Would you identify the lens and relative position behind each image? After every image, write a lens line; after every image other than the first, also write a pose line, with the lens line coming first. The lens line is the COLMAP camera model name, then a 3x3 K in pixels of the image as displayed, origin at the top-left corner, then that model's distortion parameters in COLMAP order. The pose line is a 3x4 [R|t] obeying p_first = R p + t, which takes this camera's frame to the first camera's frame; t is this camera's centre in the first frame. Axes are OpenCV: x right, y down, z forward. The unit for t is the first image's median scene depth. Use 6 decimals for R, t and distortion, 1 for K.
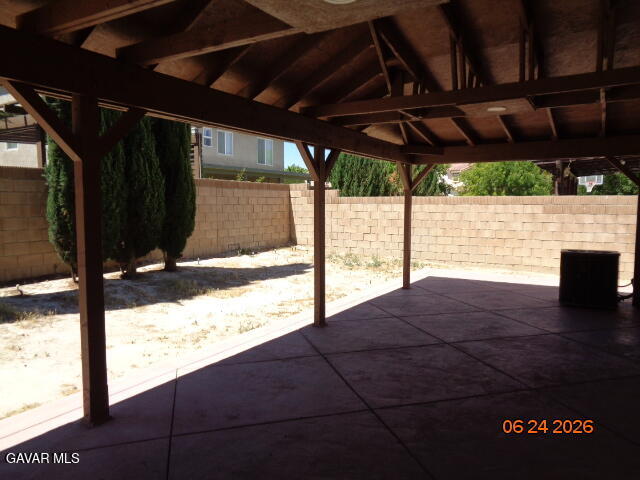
lens RADIAL K [[487.6, 0, 323.0], [0, 487.6, 239.0], [0, 0, 1]] dist [0.045779, -0.005866]
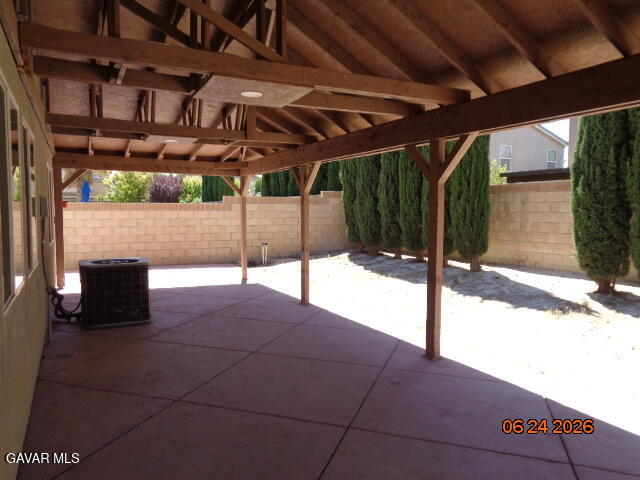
lens RADIAL K [[487.6, 0, 323.0], [0, 487.6, 239.0], [0, 0, 1]] dist [0.045779, -0.005866]
pose [[-0.532262, 0.047829, -0.845227, 0.869451], [-0.066153, 0.993000, 0.097850, -0.099141], [0.843991, 0.107996, -0.525373, 1.356572]]
